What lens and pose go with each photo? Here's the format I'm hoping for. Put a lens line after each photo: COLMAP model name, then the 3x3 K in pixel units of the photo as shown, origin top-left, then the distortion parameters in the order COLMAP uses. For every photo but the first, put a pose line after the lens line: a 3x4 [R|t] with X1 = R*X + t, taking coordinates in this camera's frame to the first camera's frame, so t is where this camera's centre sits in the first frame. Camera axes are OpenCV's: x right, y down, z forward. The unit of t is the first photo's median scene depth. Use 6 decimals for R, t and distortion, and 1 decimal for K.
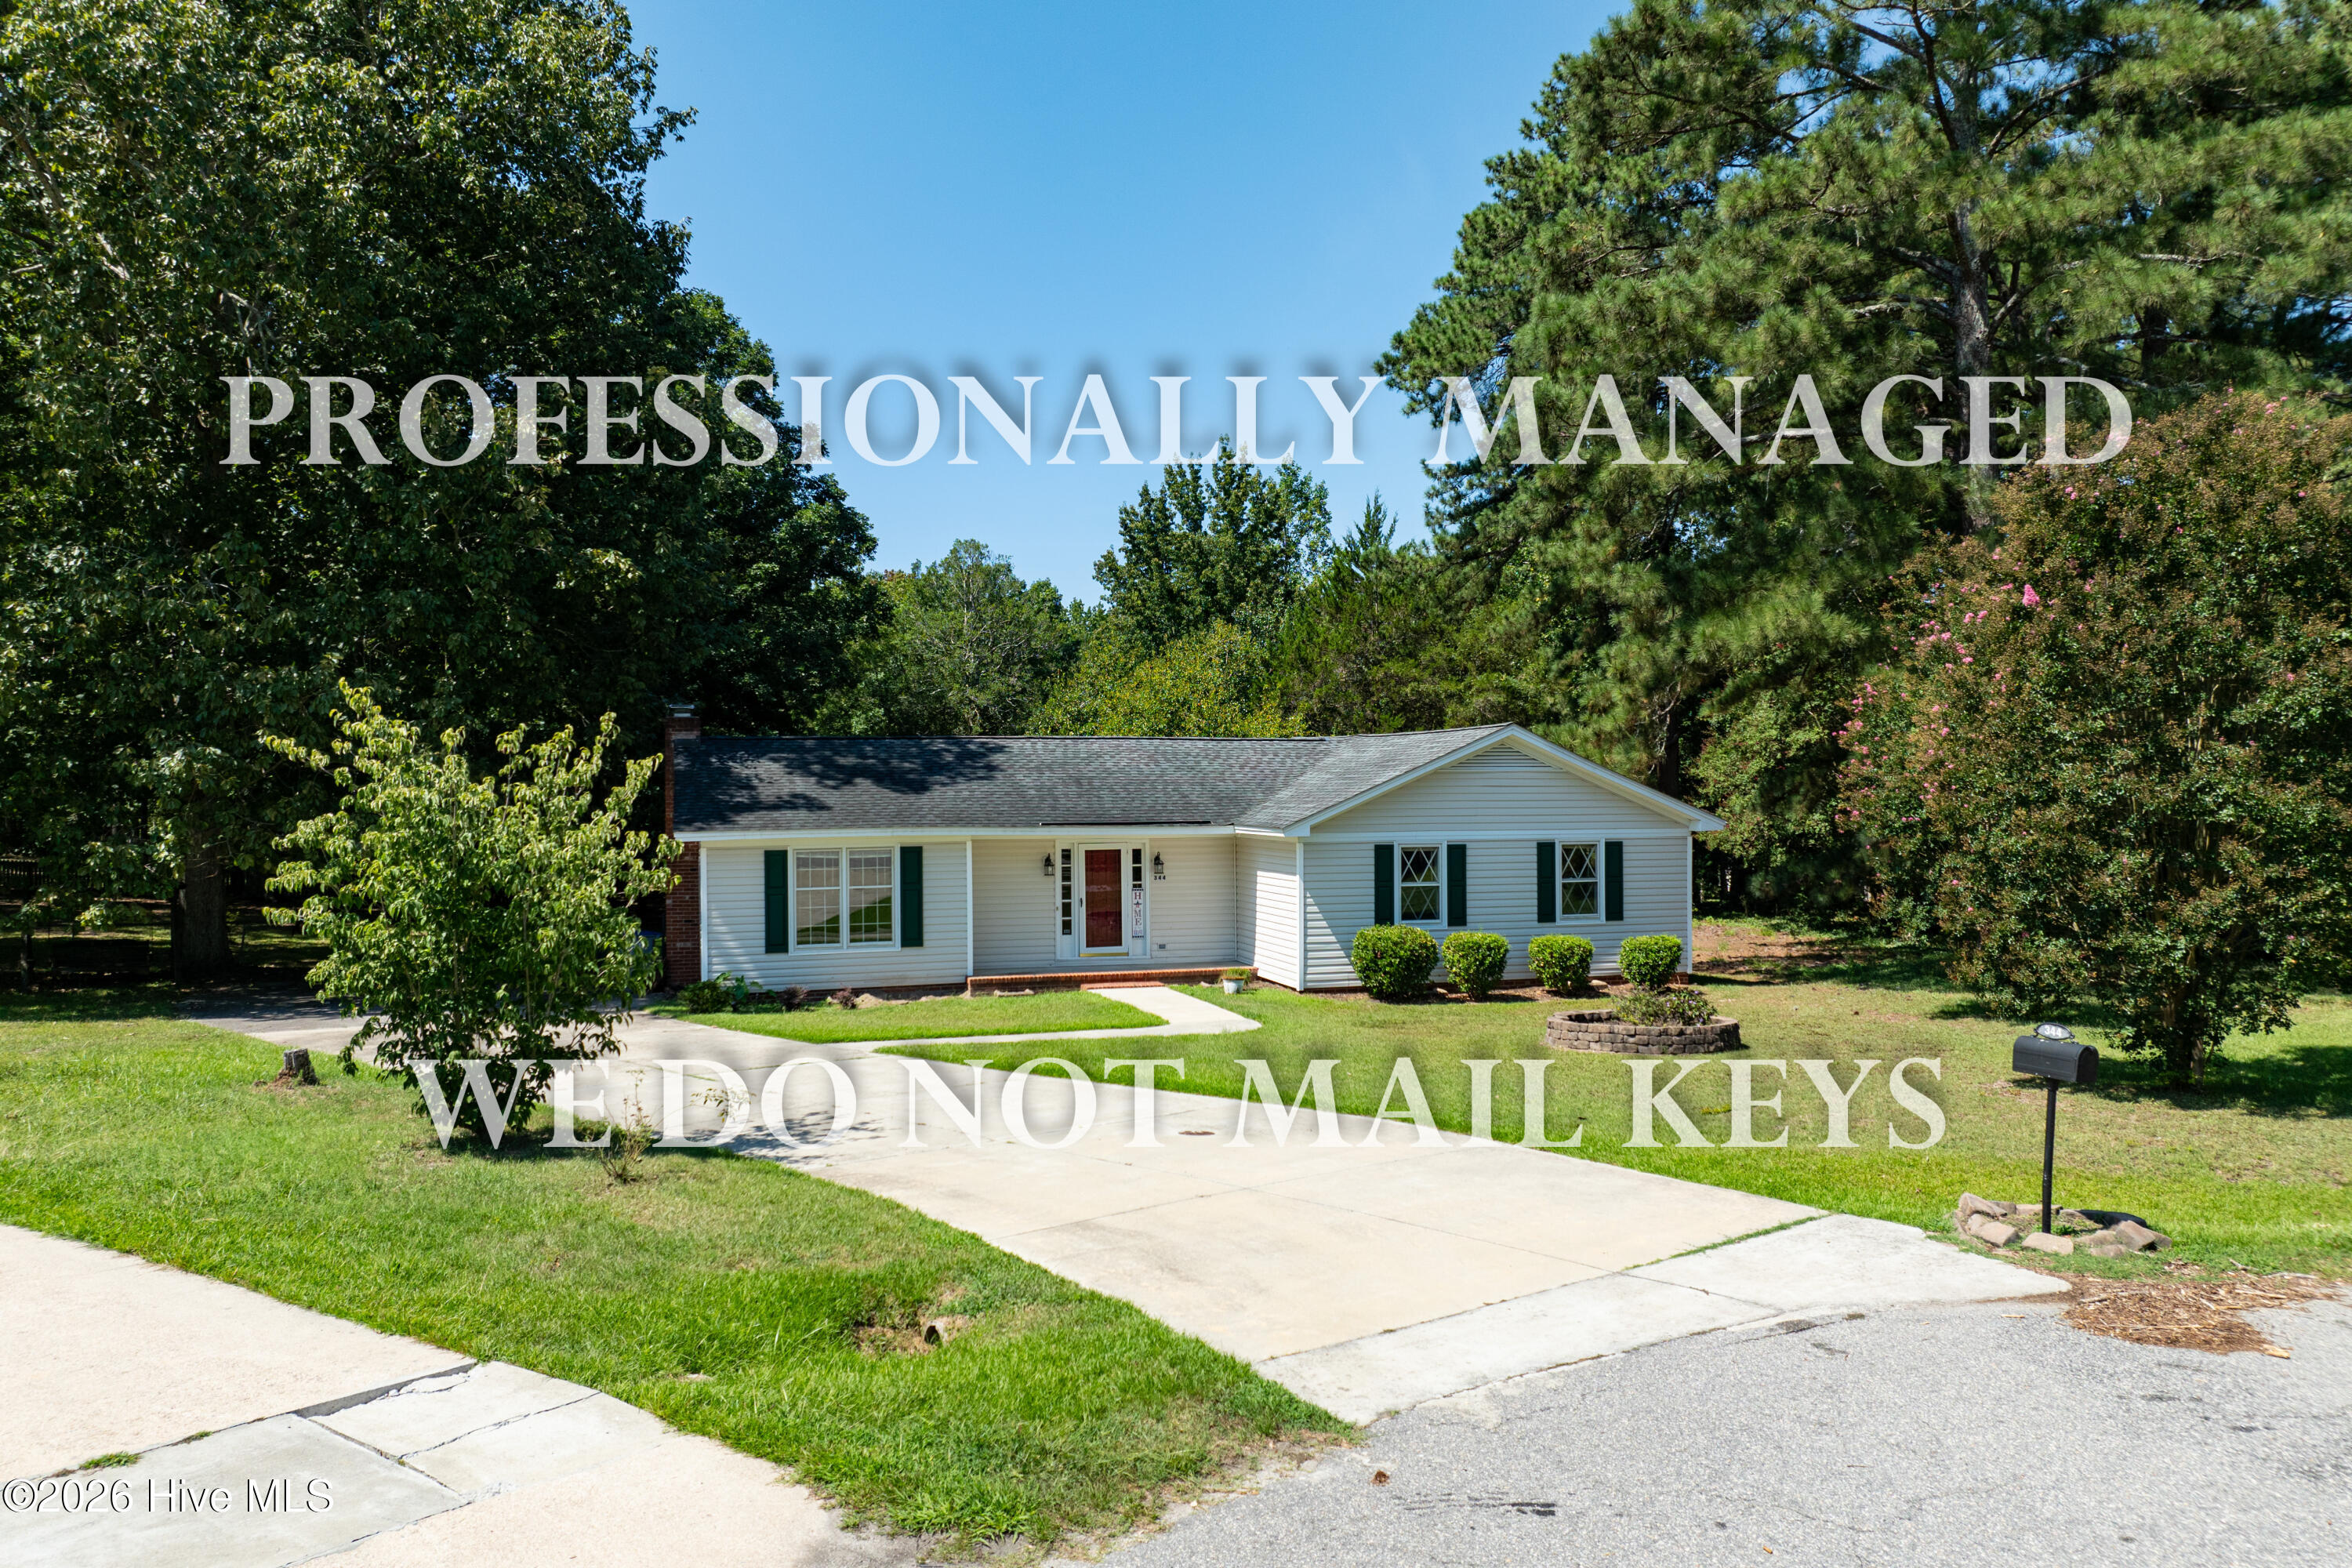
lens RADIAL K [[1684.0, 0, 1176.0], [0, 1684.0, 784.0], [0, 0, 1]] dist [-0.053433, 0.019461]
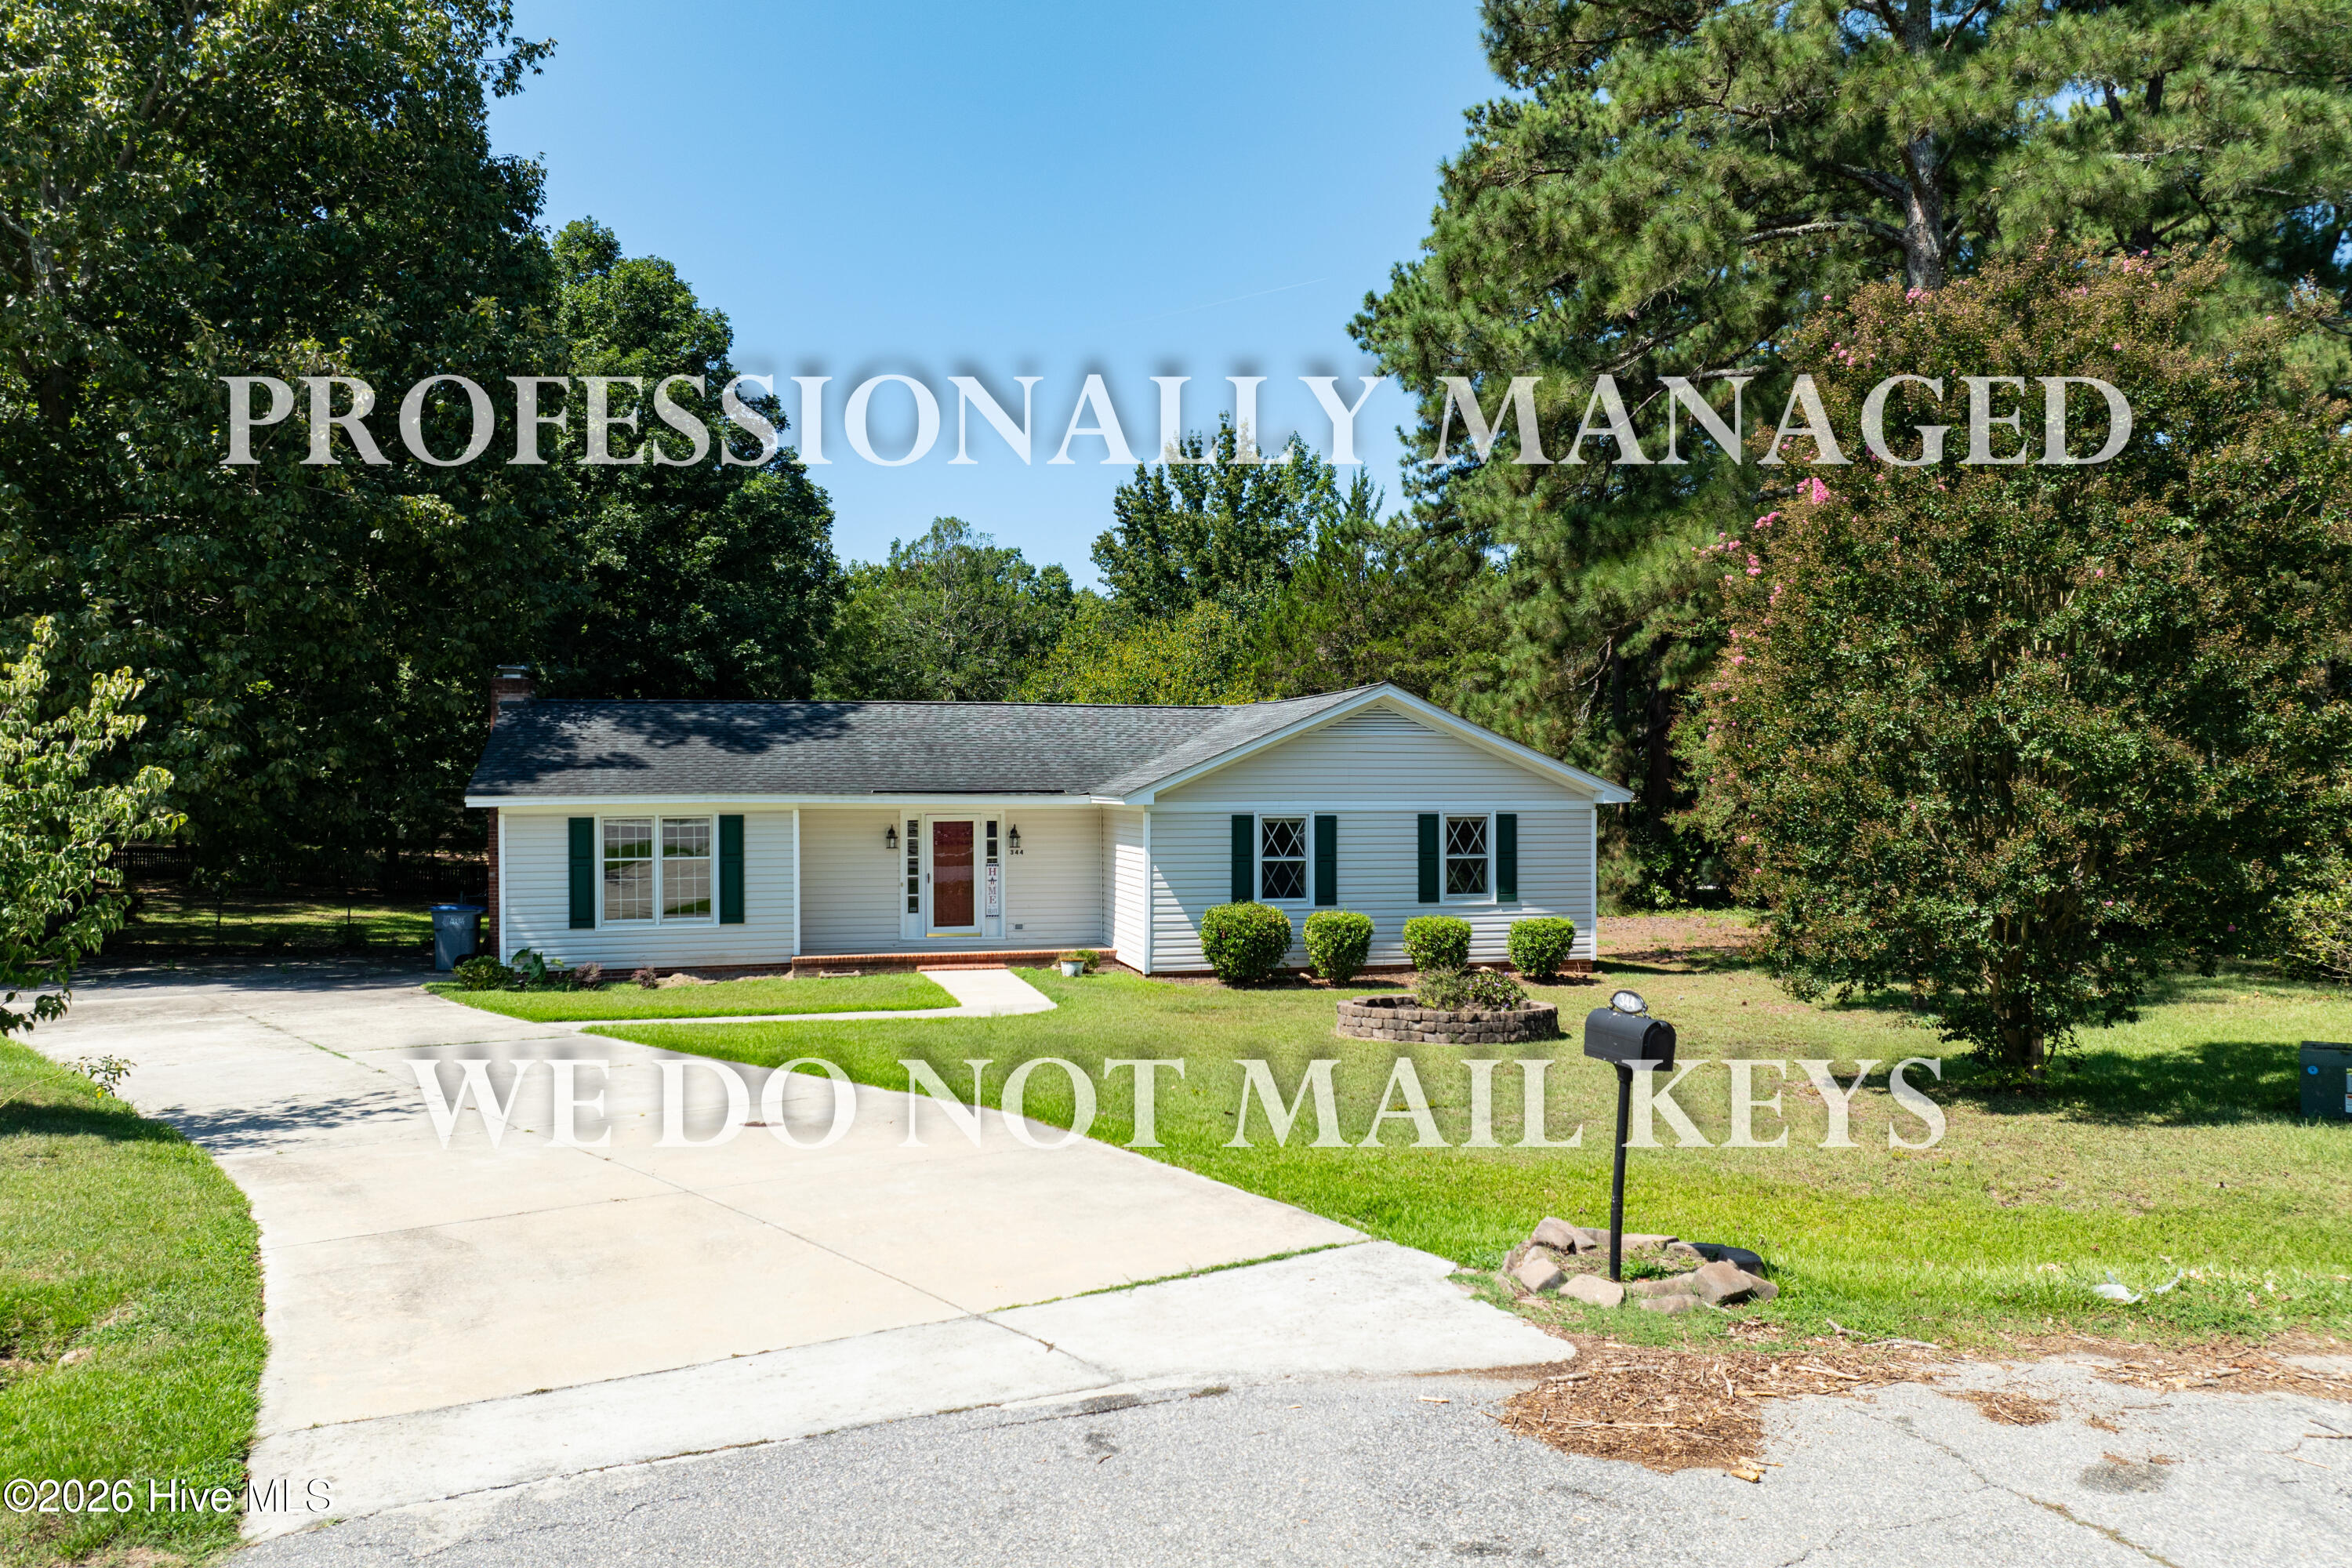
lens RADIAL K [[1684.0, 0, 1176.0], [0, 1684.0, 784.0], [0, 0, 1]] dist [-0.053433, 0.019461]
pose [[0.998959, 0.003355, -0.045487, 0.127909], [-0.003322, 0.999994, 0.000789, 0.018459], [0.045490, -0.000637, 0.998965, 0.086969]]
